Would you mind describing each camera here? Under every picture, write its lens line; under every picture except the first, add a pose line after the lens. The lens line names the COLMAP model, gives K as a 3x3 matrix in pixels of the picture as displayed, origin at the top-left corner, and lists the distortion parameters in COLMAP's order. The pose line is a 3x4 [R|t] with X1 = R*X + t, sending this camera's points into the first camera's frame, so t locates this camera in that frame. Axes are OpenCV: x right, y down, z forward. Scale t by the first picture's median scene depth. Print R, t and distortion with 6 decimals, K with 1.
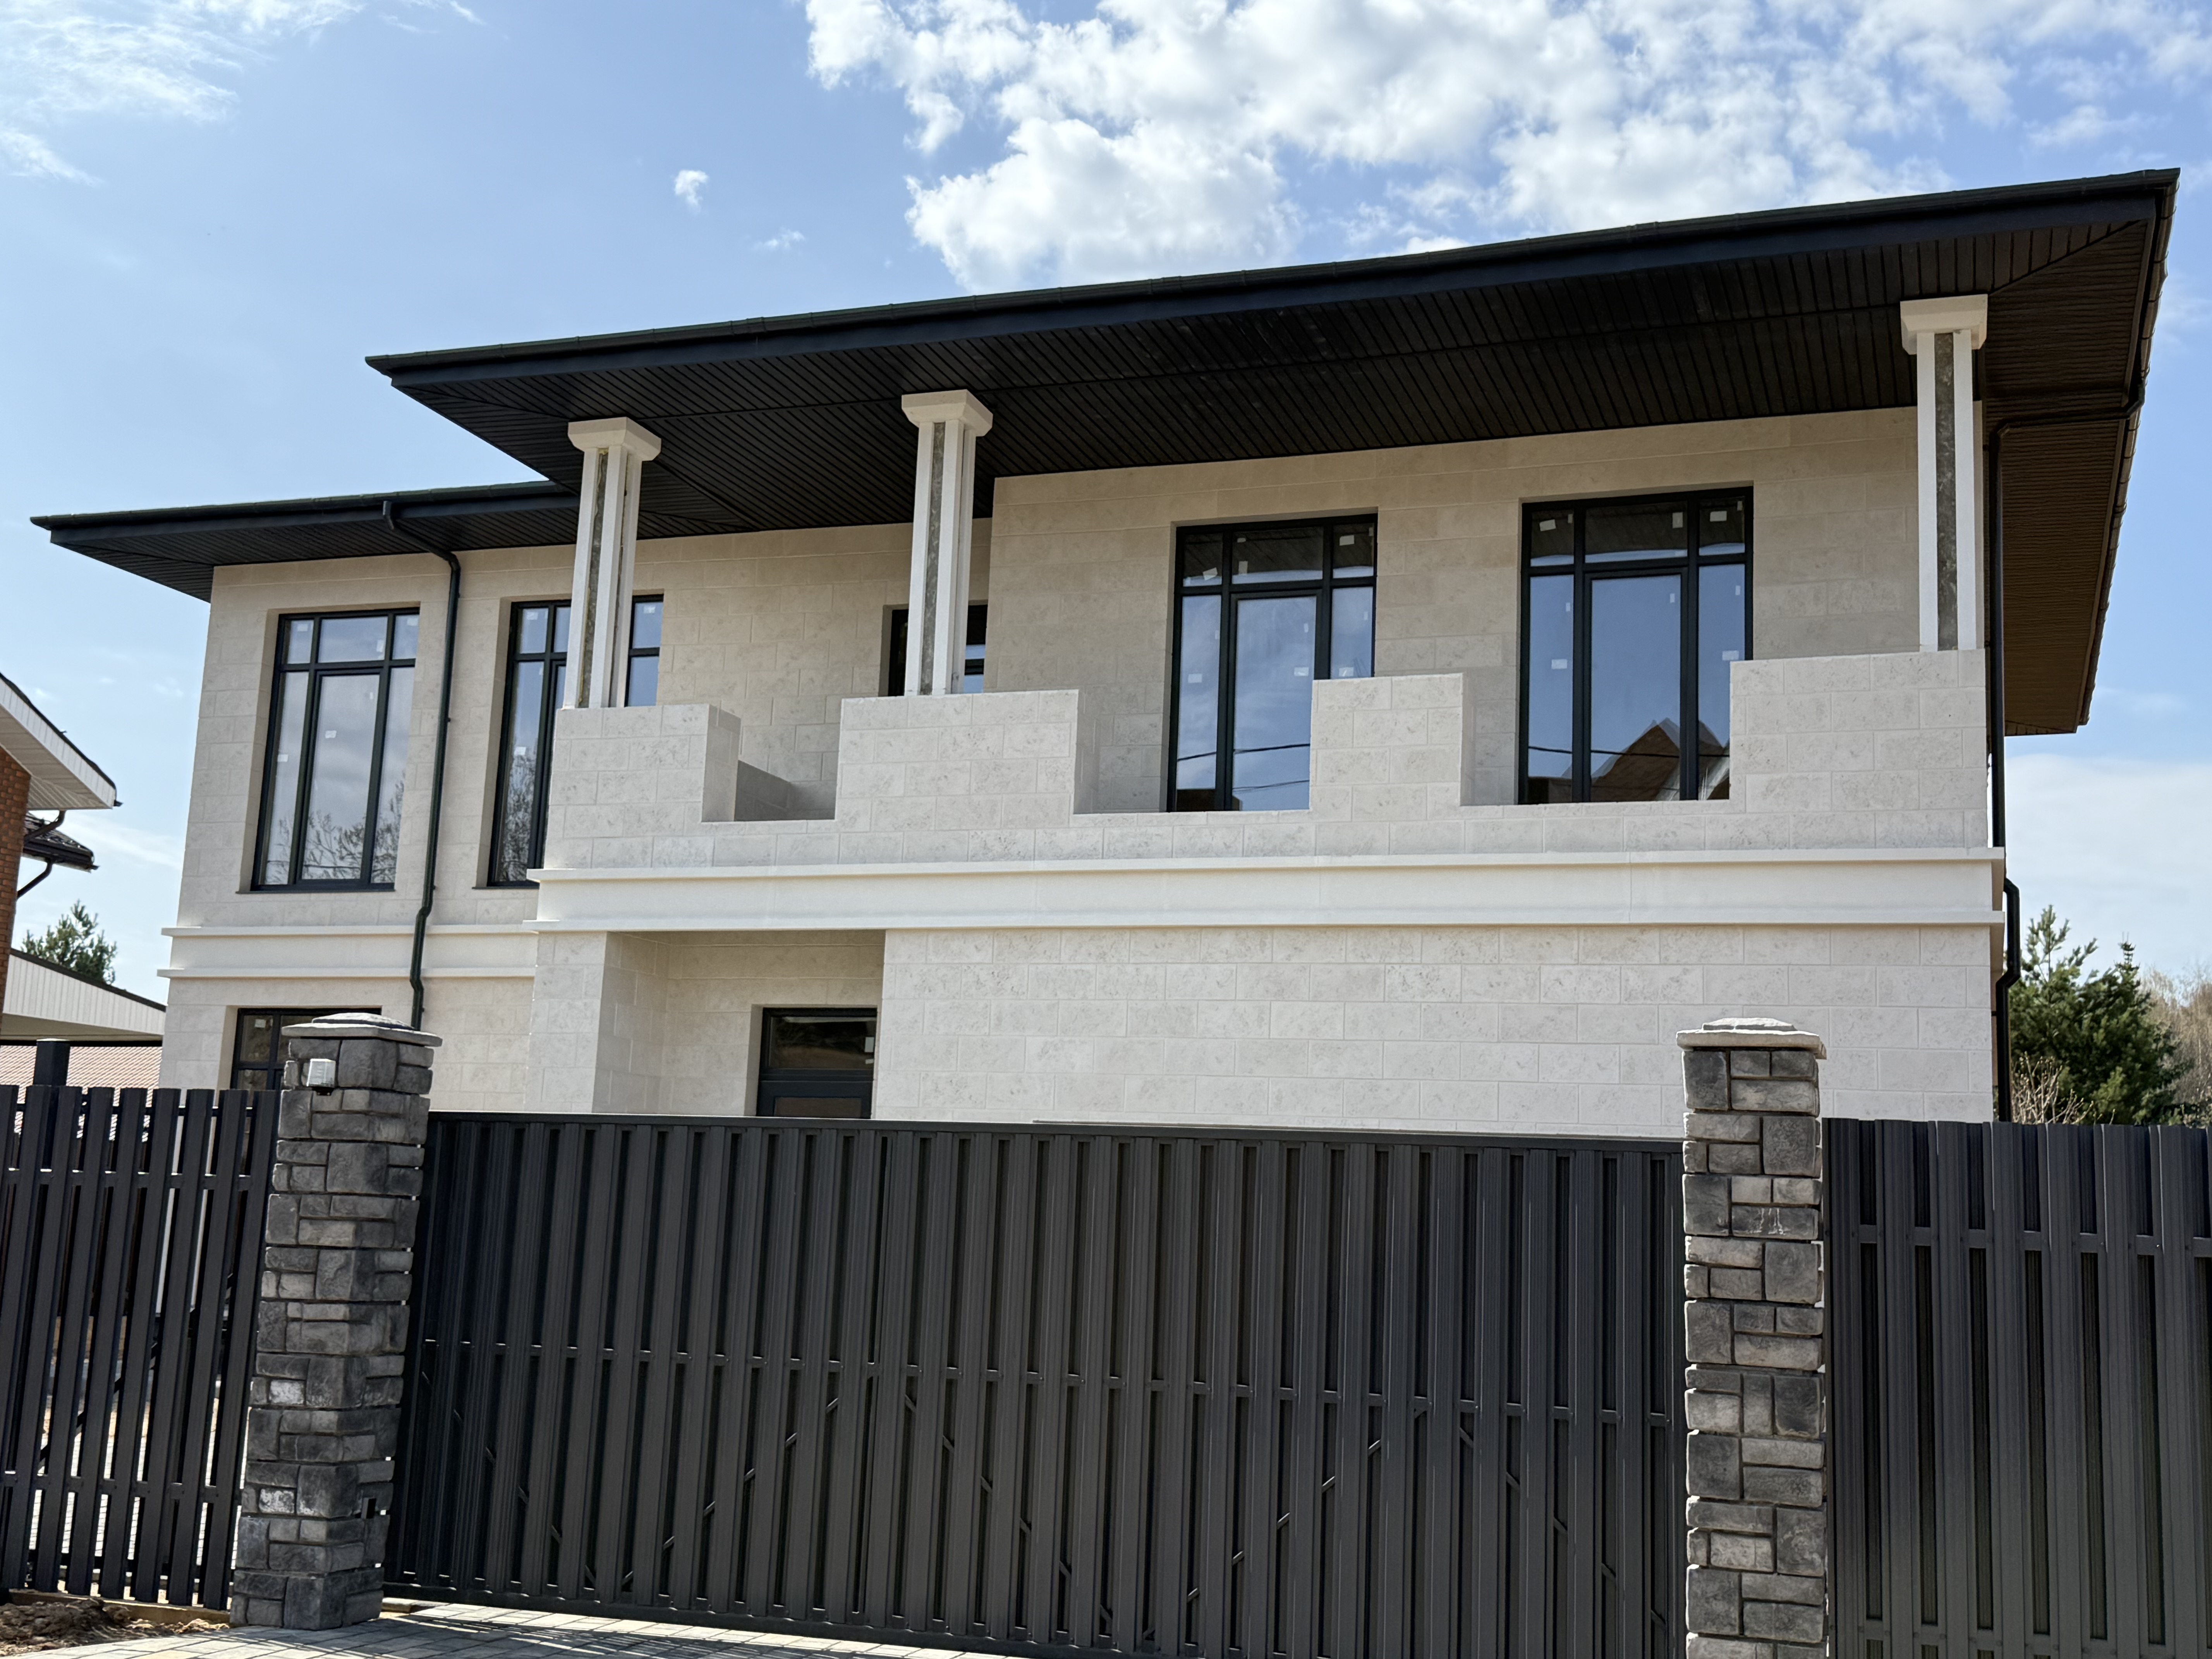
lens RADIAL K [[2406.5, 0, 1106.0], [0, 2406.5, 829.5], [0, 0, 1]] dist [0.096719, -0.017908]
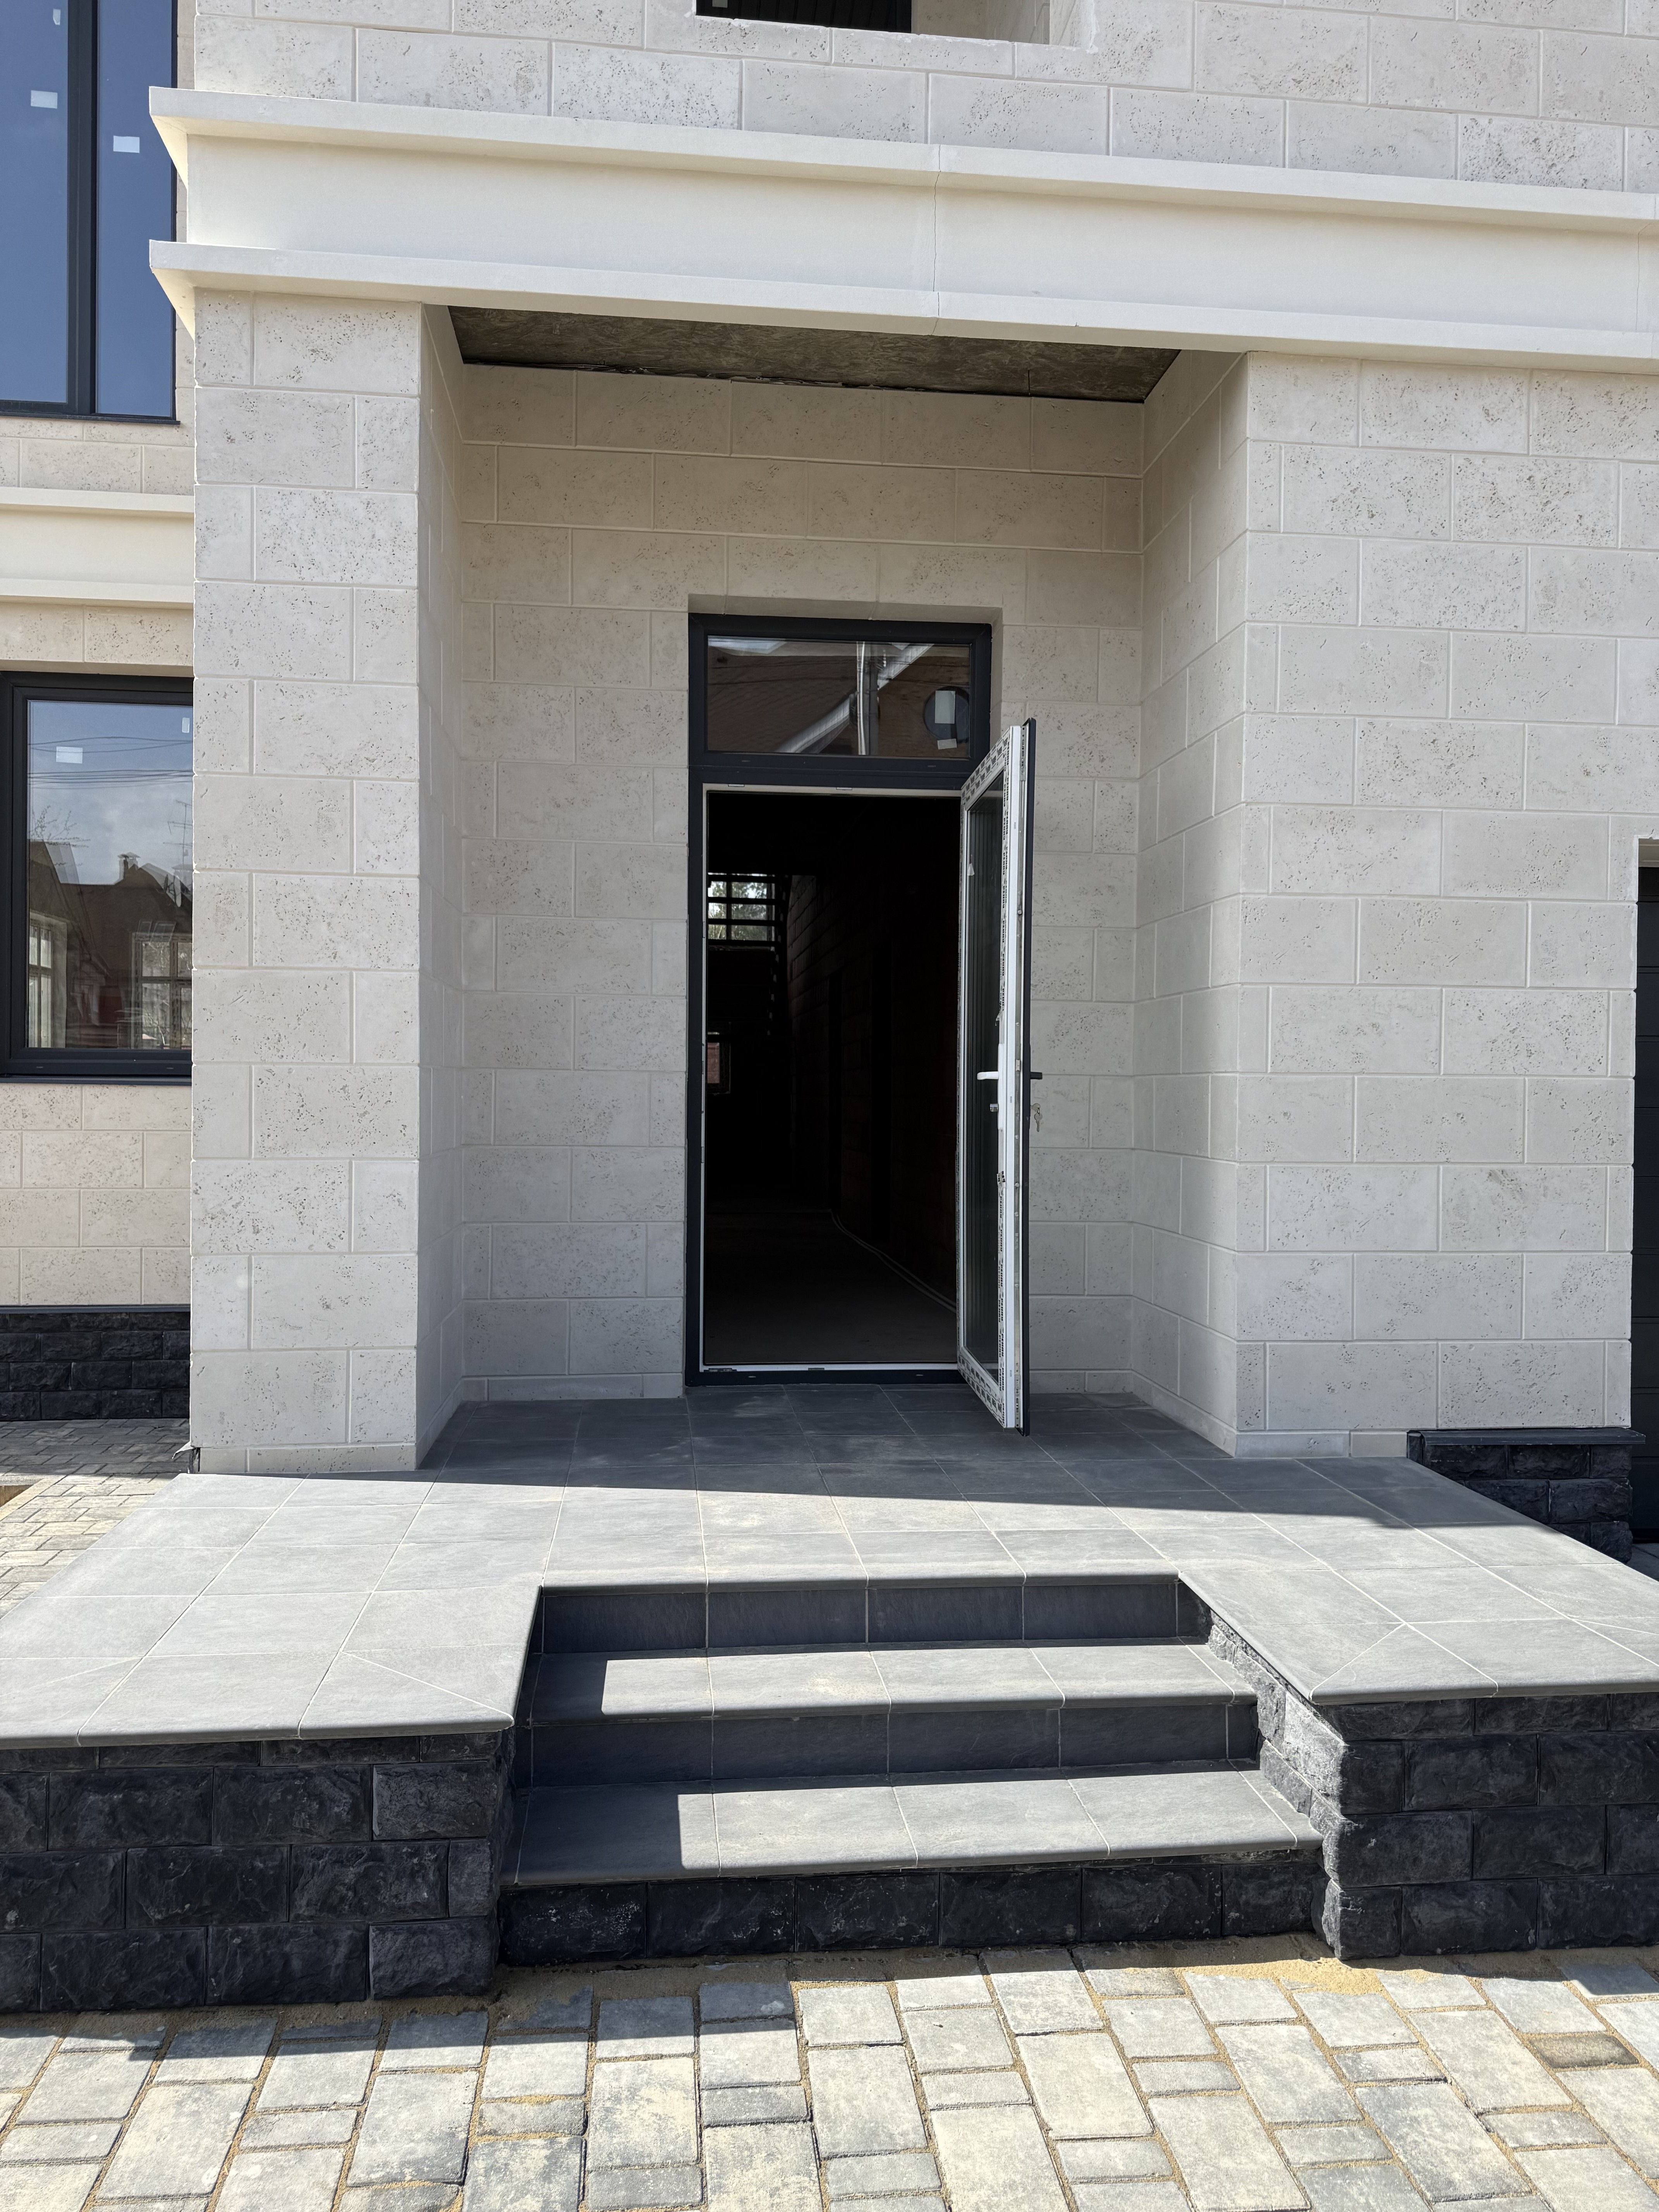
lens RADIAL K [[1564.0, 0, 832.4], [0, 1564.0, 1124.1], [0, 0, 1]] dist [0.004820, -0.006778]
pose [[0.901914, -0.040738, 0.429990, -0.255589], [-0.046277, 0.980696, 0.189981, 0.114389], [-0.429429, -0.191245, 0.882619, 0.744411]]
